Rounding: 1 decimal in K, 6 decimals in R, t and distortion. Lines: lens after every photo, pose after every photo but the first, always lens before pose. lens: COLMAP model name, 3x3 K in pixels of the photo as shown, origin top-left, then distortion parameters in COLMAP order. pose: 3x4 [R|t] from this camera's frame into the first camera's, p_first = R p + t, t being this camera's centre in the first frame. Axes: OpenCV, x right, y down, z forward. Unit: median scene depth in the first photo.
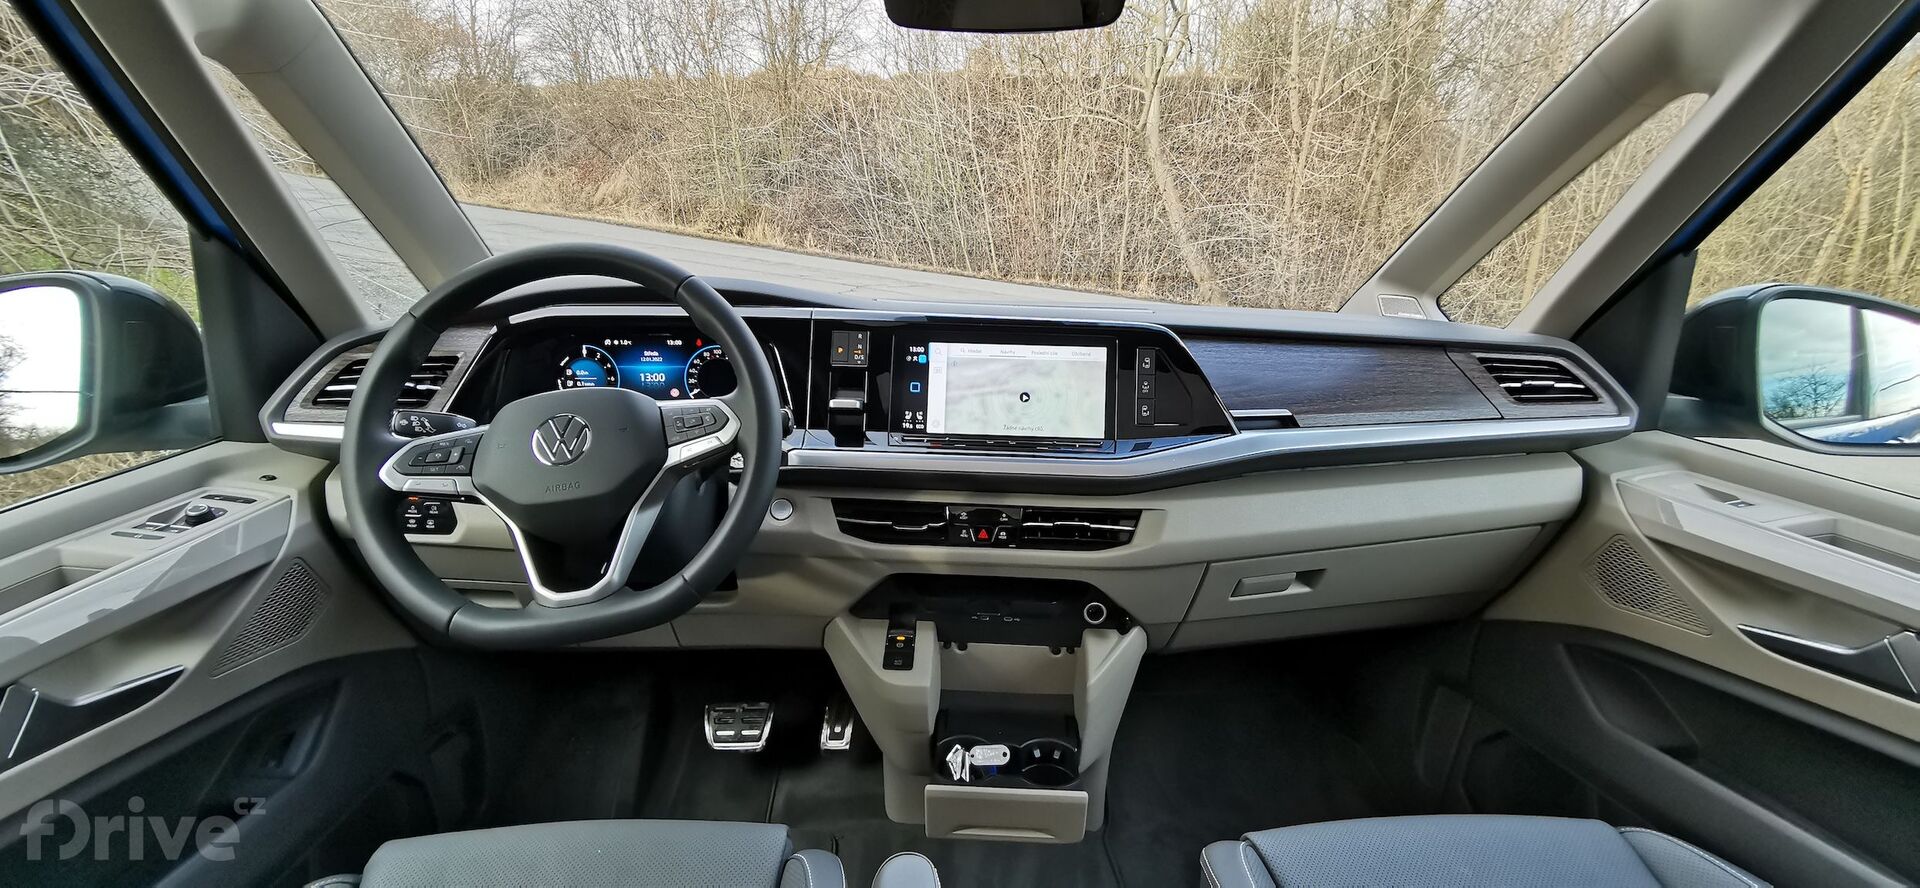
lens RADIAL K [[881.7, 0, 953.1], [0, 881.7, 435.5], [0, 0, 1]] dist [0.011415, 0.003277]
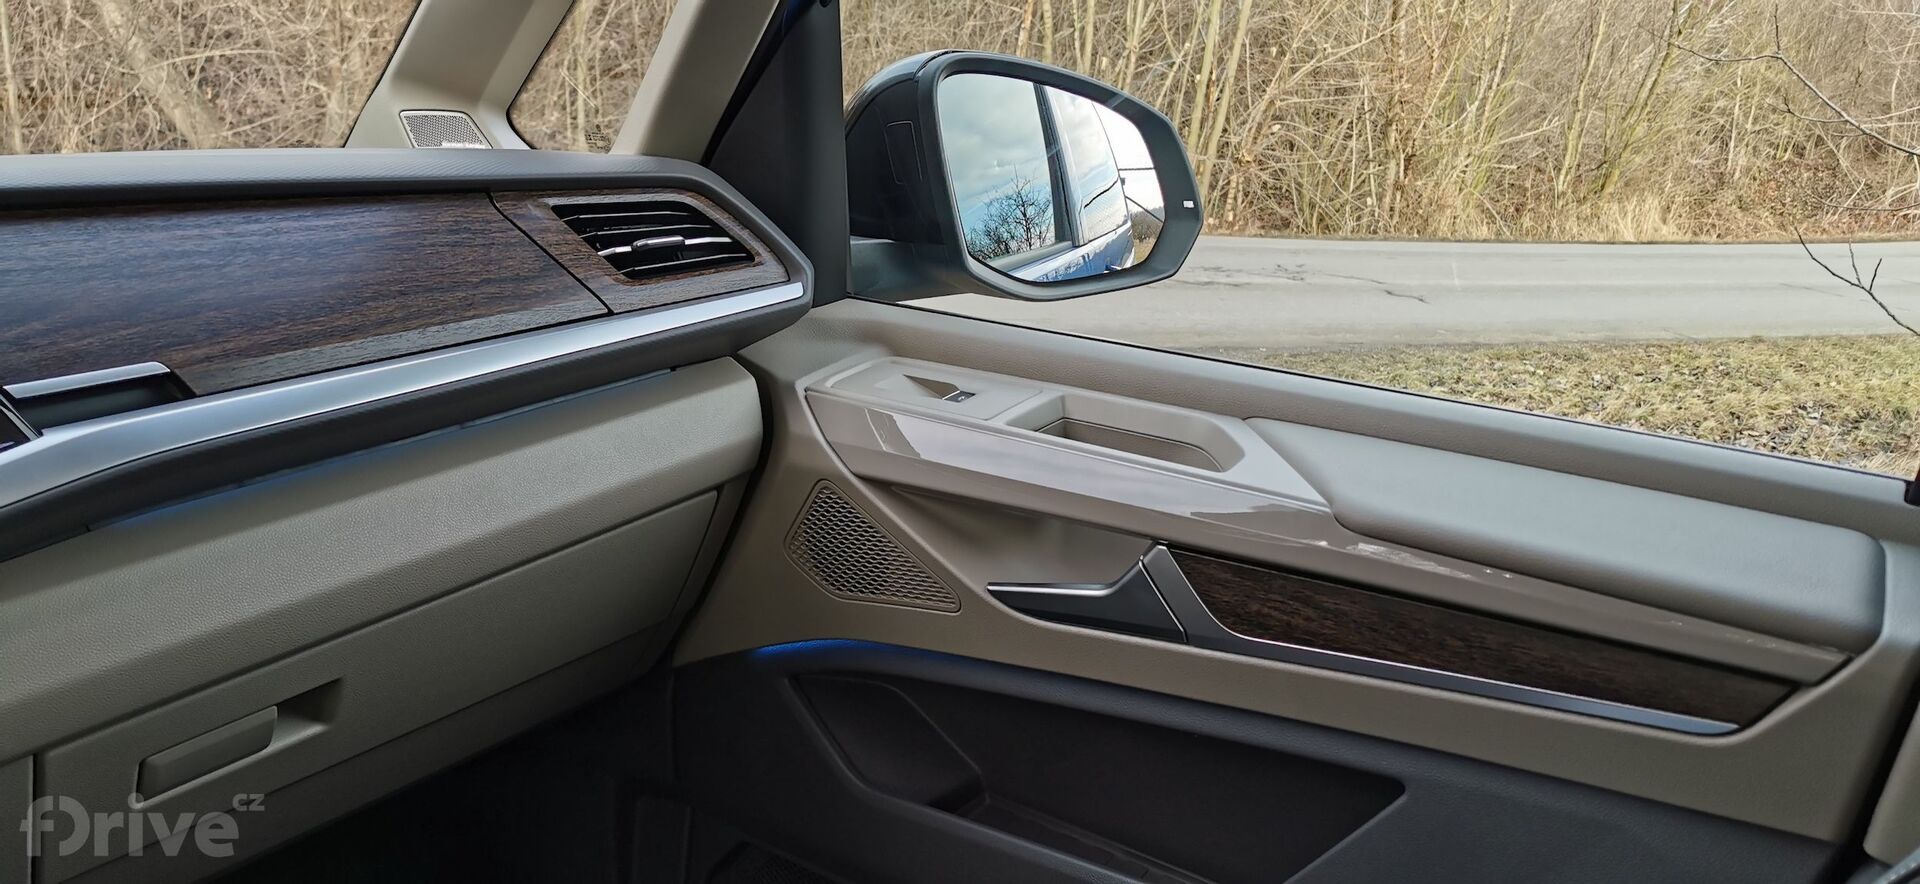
lens RADIAL K [[1413.4, 0, 955.9], [0, 1413.4, 430.1], [0, 0, 1]] dist [-0.012406, -0.014122]
pose [[0.758030, -0.189735, 0.624013, 0.225173], [0.171372, 0.981076, 0.090125, 0.008667], [-0.629303, 0.038621, 0.776200, 0.200118]]
